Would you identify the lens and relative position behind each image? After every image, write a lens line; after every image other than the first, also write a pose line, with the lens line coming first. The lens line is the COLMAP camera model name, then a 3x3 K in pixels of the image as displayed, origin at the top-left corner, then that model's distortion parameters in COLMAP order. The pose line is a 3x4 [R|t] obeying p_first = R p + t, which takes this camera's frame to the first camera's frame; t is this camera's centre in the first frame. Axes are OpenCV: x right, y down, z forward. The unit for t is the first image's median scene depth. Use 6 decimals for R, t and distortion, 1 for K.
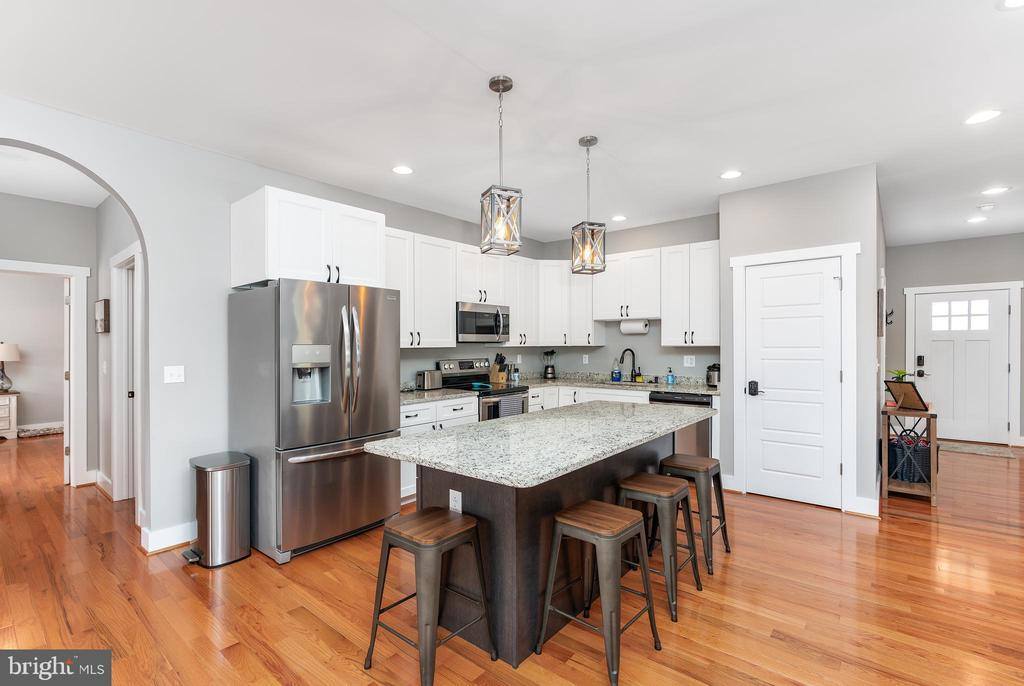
lens RADIAL K [[465.6, 0, 515.1], [0, 465.6, 351.7], [0, 0, 1]] dist [-0.006613, 0.002318]
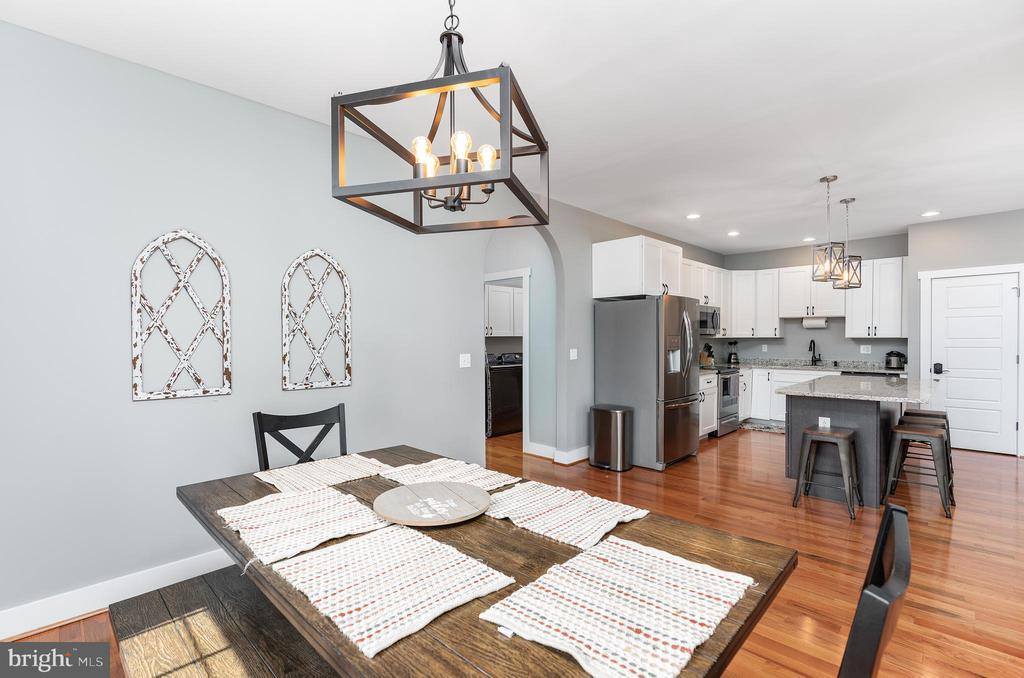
lens RADIAL K [[465.6, 0, 507.9], [0, 465.6, 352.1], [0, 0, 1]] dist [-0.006613, 0.002318]
pose [[0.996475, 0.004212, -0.083789, -0.538638], [-0.002944, 0.999879, 0.015256, 0.011587], [0.083843, -0.014955, 0.996367, -0.391694]]
